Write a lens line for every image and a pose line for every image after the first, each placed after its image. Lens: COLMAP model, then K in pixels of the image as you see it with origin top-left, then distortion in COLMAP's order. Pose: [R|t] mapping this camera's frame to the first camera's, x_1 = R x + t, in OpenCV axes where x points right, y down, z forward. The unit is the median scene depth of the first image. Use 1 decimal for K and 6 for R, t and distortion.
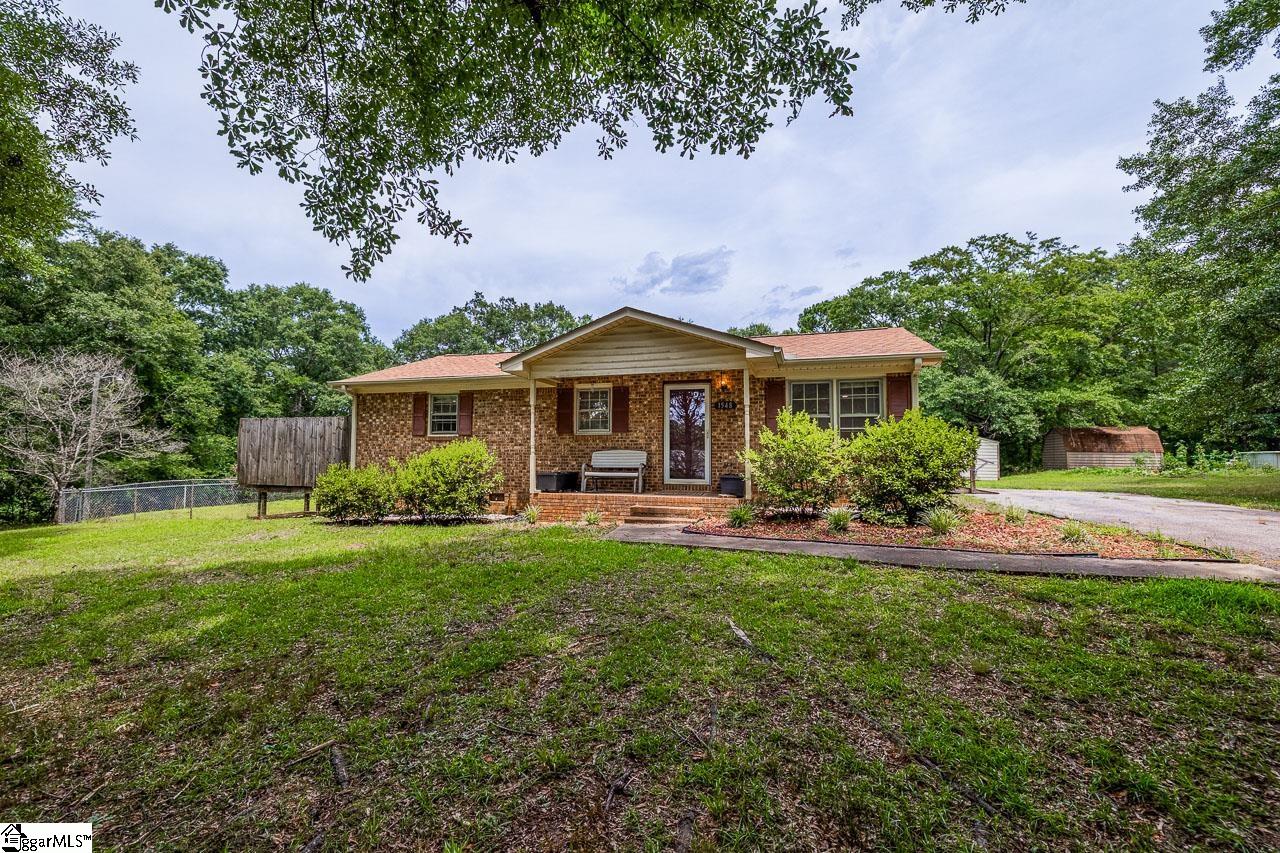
lens RADIAL K [[554.9, 0, 632.4], [0, 554.9, 421.4], [0, 0, 1]] dist [0.002126, -0.000015]
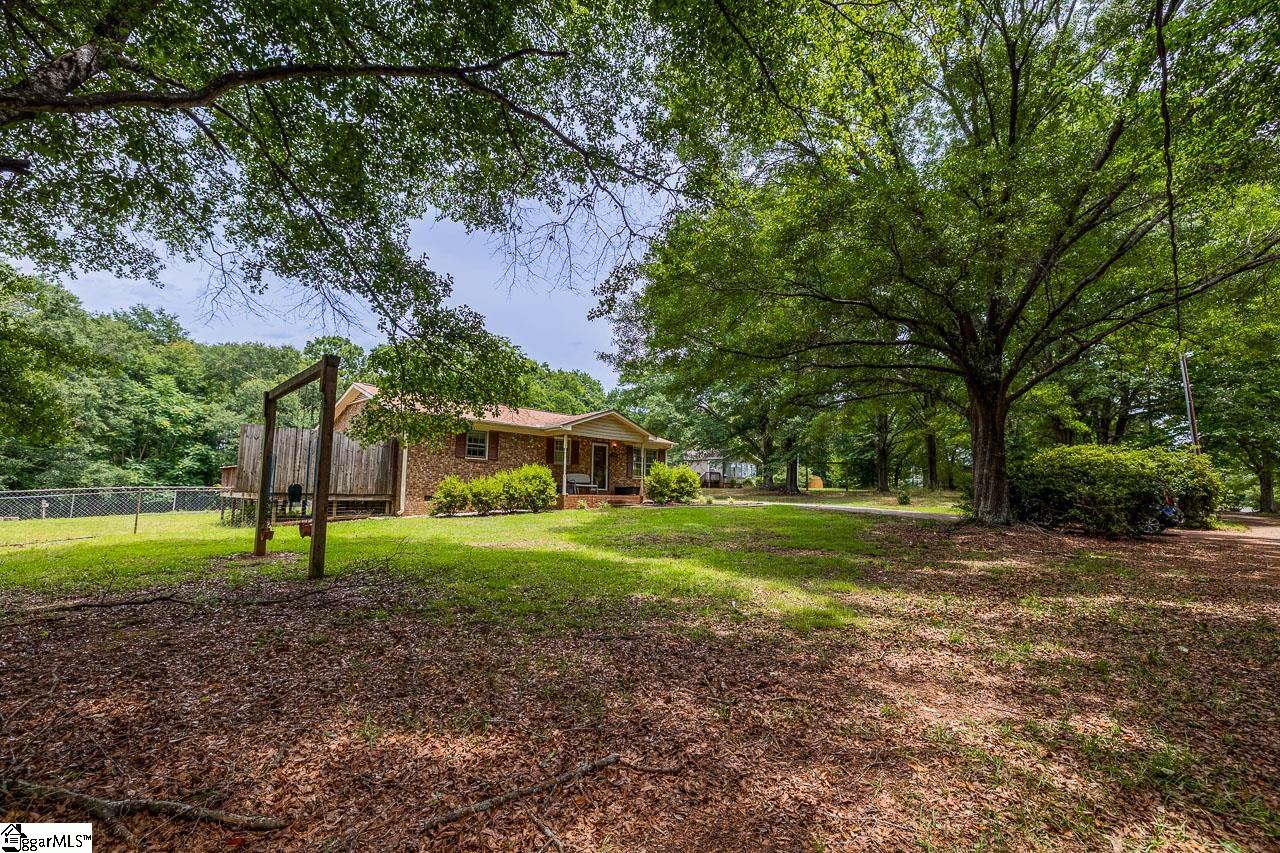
lens RADIAL K [[554.9, 0, 640.6], [0, 554.9, 428.1], [0, 0, 1]] dist [0.002126, -0.000015]
pose [[0.460782, 0.105821, 0.881182, -1.458828], [-0.078492, 0.993835, -0.078305, 0.024998], [-0.884036, -0.033084, 0.466247, -0.093484]]
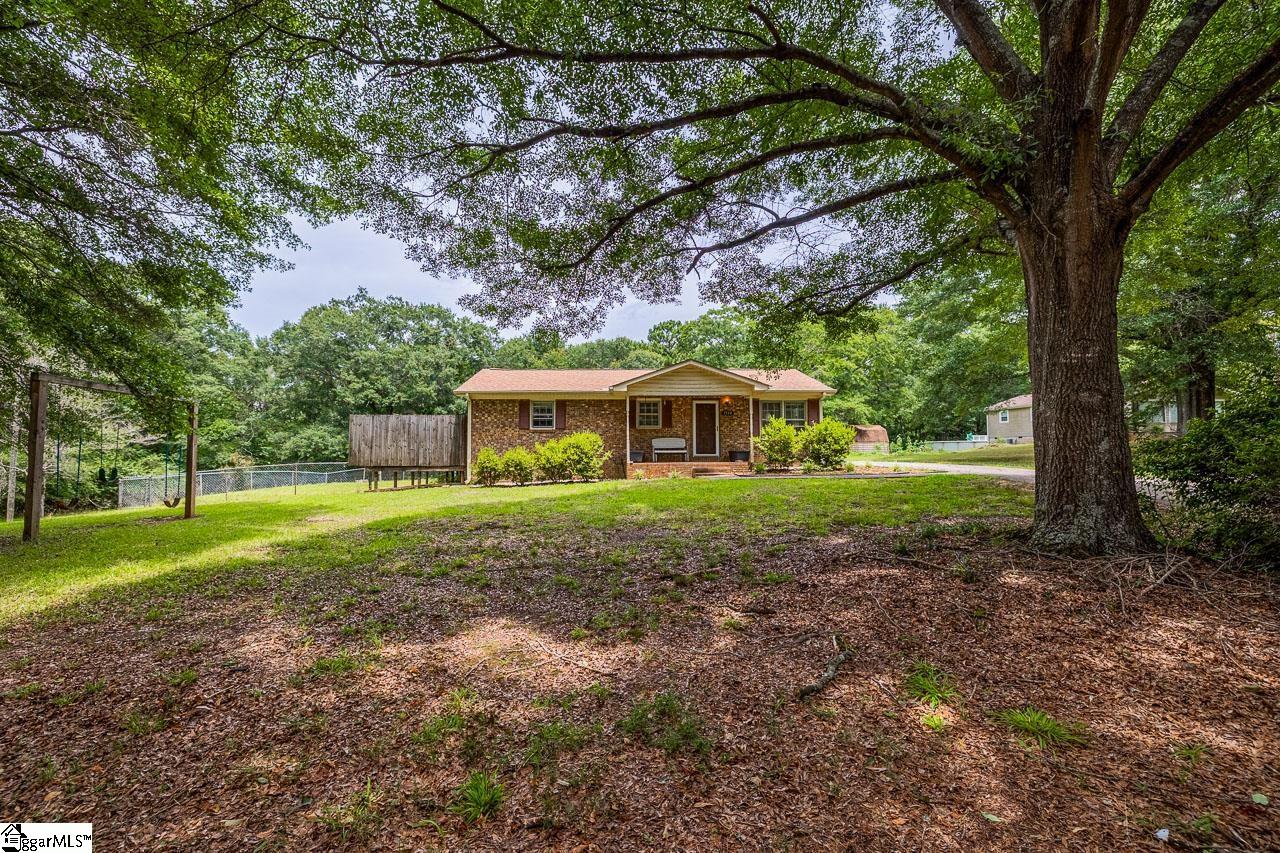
lens RADIAL K [[554.9, 0, 635.9], [0, 554.9, 427.4], [0, 0, 1]] dist [0.002126, -0.000015]
pose [[0.935610, 0.005748, 0.352988, -0.631372], [-0.012935, 0.999754, 0.018005, -0.009282], [-0.352798, -0.021411, 0.935454, -0.499162]]
